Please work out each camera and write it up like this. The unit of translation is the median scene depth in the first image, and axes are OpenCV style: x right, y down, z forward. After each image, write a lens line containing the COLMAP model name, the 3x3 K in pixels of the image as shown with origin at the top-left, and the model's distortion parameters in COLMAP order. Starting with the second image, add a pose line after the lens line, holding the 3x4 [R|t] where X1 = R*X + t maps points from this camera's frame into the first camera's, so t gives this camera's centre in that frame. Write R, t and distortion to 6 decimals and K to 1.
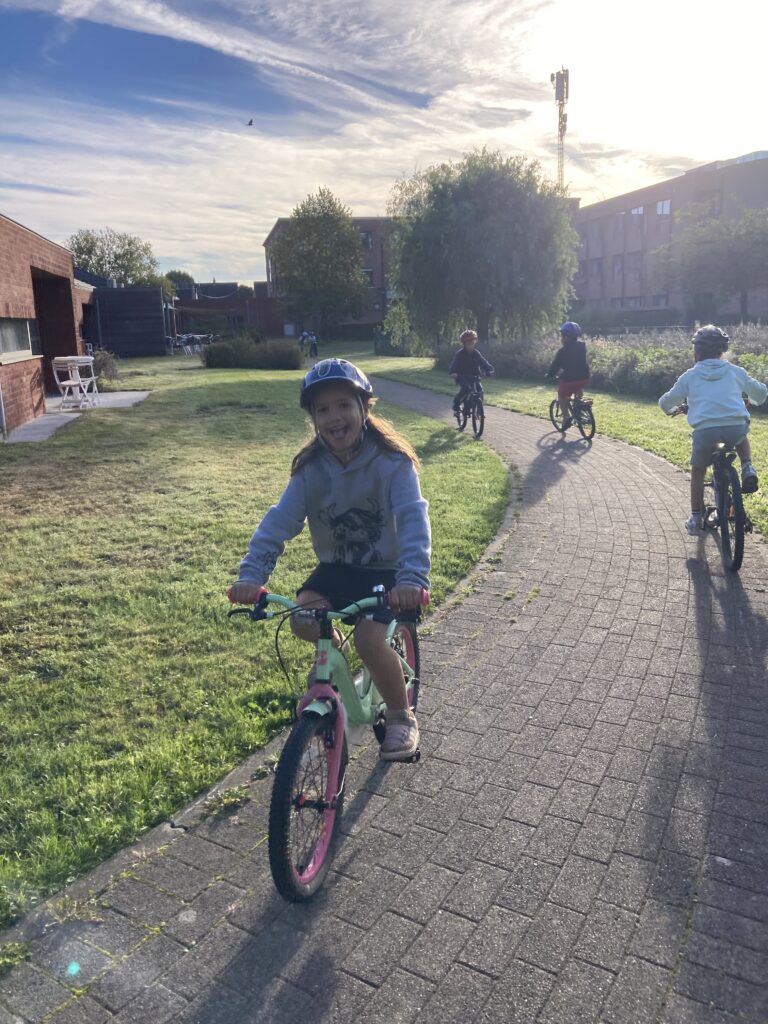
lens RADIAL K [[836.9, 0, 384.0], [0, 836.9, 512.0], [0, 0, 1]] dist [0.019884, -0.019625]
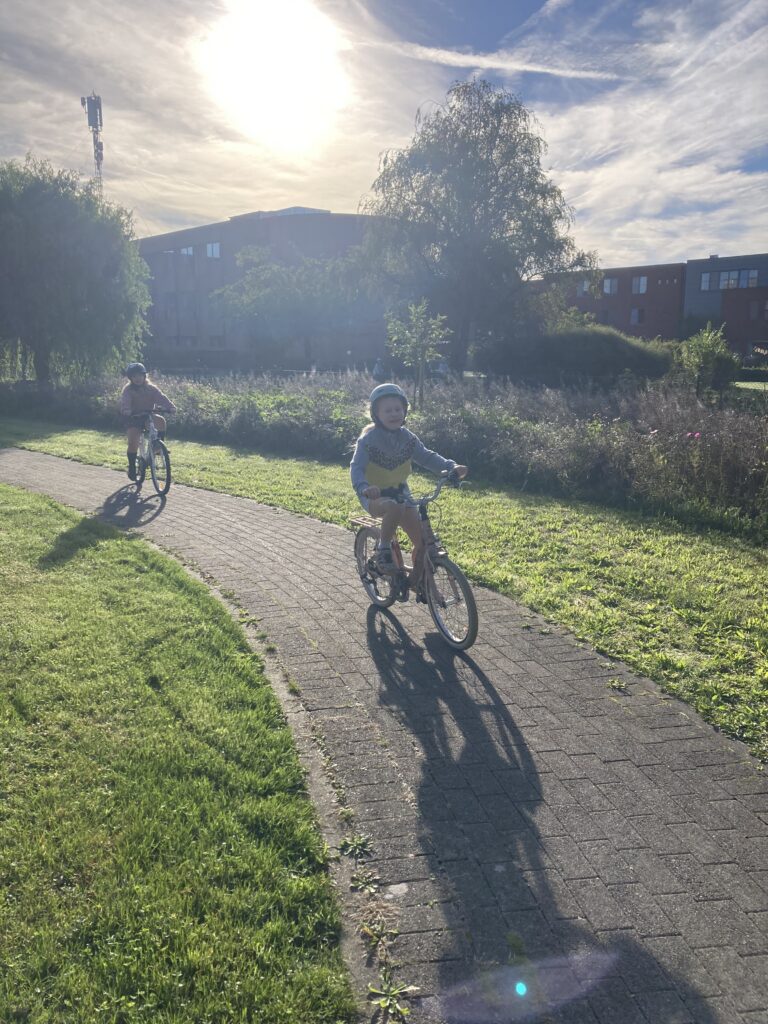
lens RADIAL K [[826.8, 0, 399.0], [0, 826.8, 515.2], [0, 0, 1]] dist [0.031918, -0.012529]
pose [[0.857143, -0.064638, 0.511006, -0.016292], [0.083810, 0.996376, -0.014545, -0.024251], [-0.508214, 0.055294, 0.859454, 0.100335]]
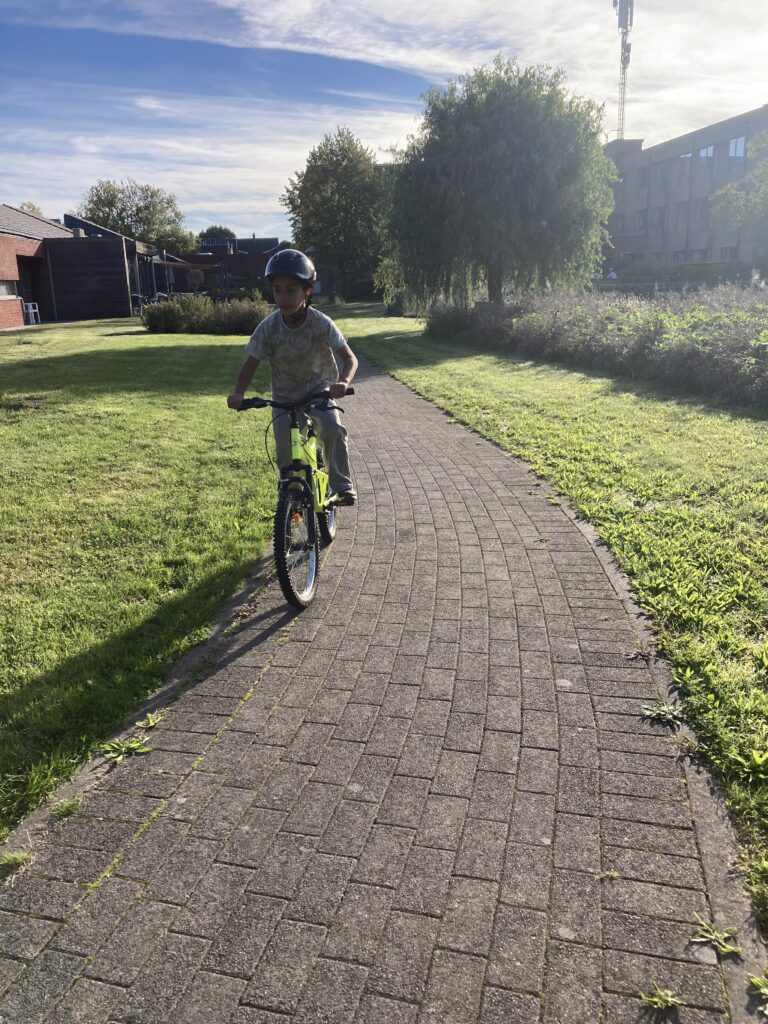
lens RADIAL K [[848.6, 0, 387.2], [0, 848.6, 507.3], [0, 0, 1]] dist [-0.004884, 0.044599]
pose [[0.997838, 0.016023, -0.063745, 0.074715], [-0.013547, 0.999144, 0.039087, -0.036371], [0.064317, -0.038139, 0.997200, 0.175718]]
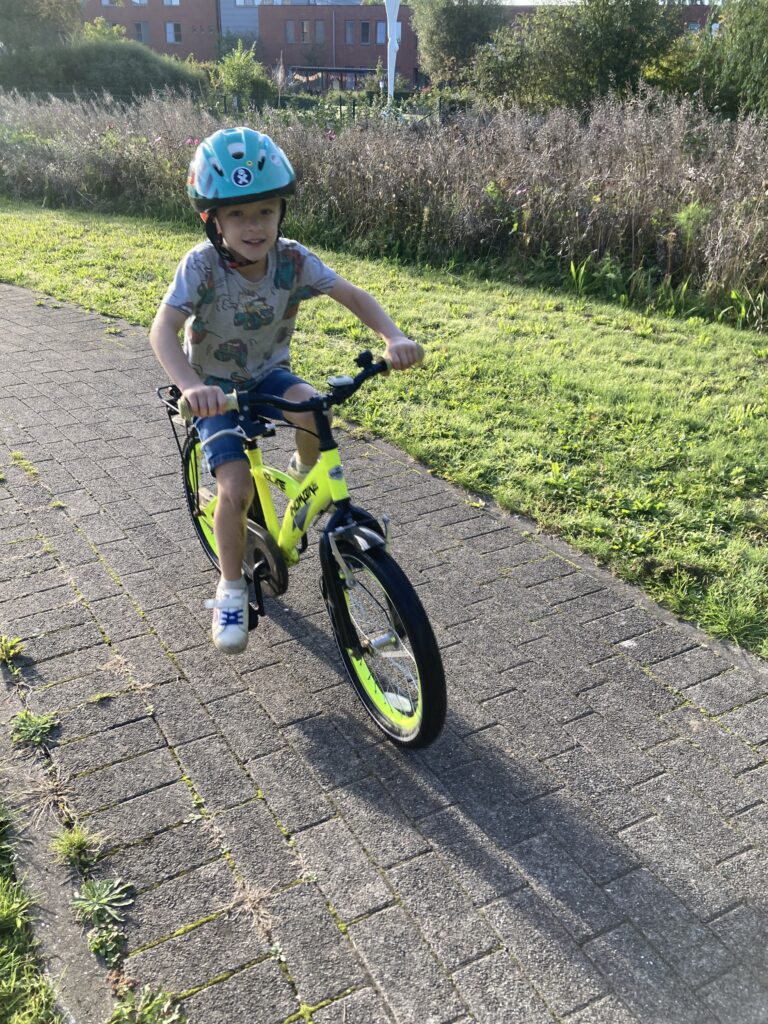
lens RADIAL K [[836.9, 0, 384.0], [0, 836.9, 512.0], [0, 0, 1]] dist [0.019884, -0.019625]
pose [[0.521286, -0.345724, 0.780215, -0.036067], [0.149834, 0.937139, 0.315150, -0.006111], [-0.840125, -0.047380, 0.540319, 0.058811]]
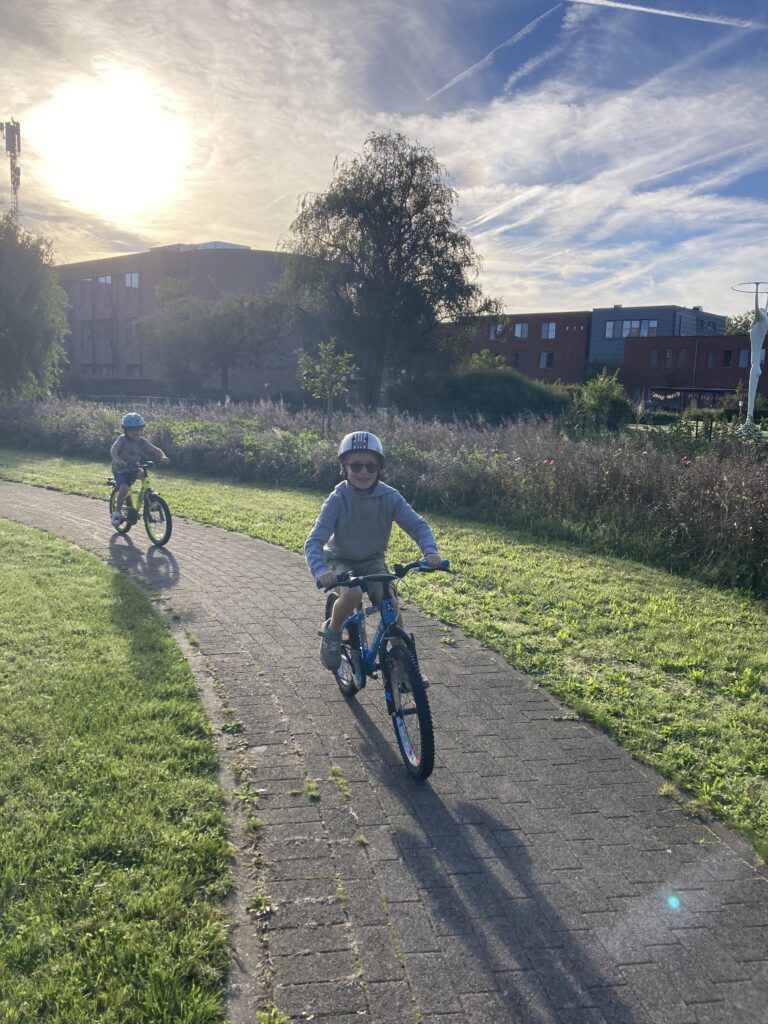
lens RADIAL K [[826.1, 0, 384.9], [0, 826.1, 526.7], [0, 0, 1]] dist [0.036466, -0.012235]
pose [[0.812942, -0.035694, 0.581250, -0.030417], [0.070398, 0.996823, -0.037245, -0.013908], [-0.578074, 0.071197, 0.812872, 0.062913]]
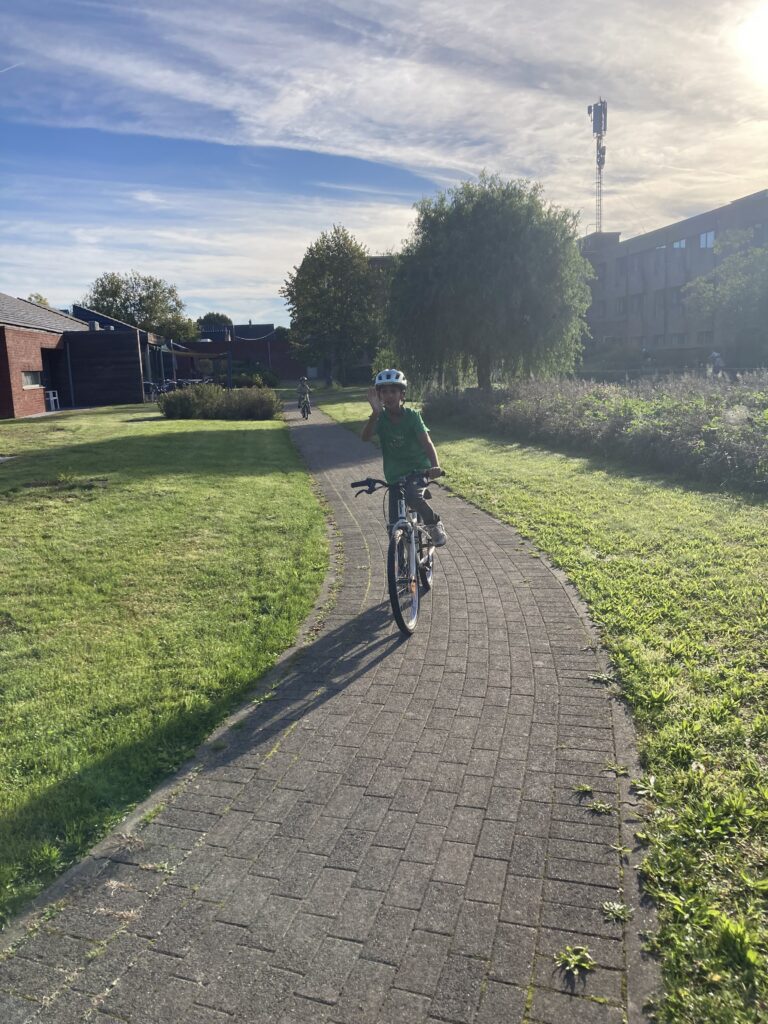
lens RADIAL K [[846.8, 0, 387.2], [0, 846.8, 495.9], [0, 0, 1]] dist [0.040972, -0.069601]
pose [[0.998472, 0.000669, -0.055253, 0.070796], [-0.004295, 0.997842, -0.065521, -0.031974], [0.055090, 0.065658, 0.996320, 0.121577]]
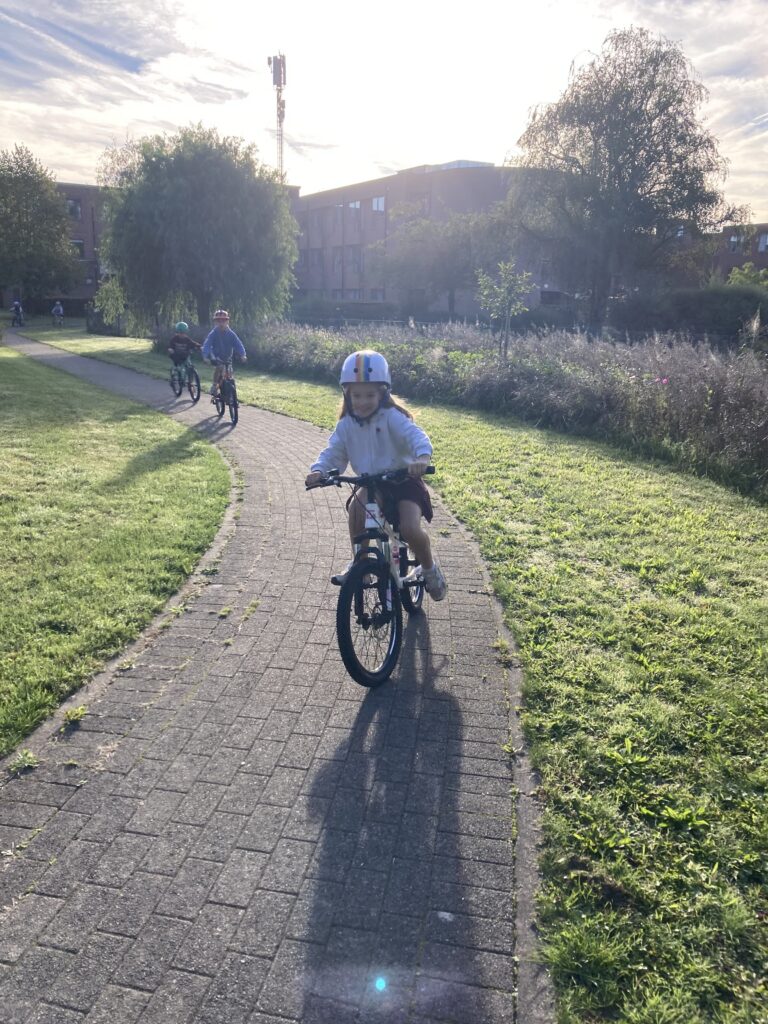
lens RADIAL K [[834.0, 0, 388.1], [0, 834.0, 512.6], [0, 0, 1]] dist [0.037452, -0.018972]
pose [[0.947085, -0.024203, 0.320068, 0.004751], [0.018448, 0.999609, 0.021000, -0.004178], [-0.320451, -0.013984, 0.947162, 0.012345]]
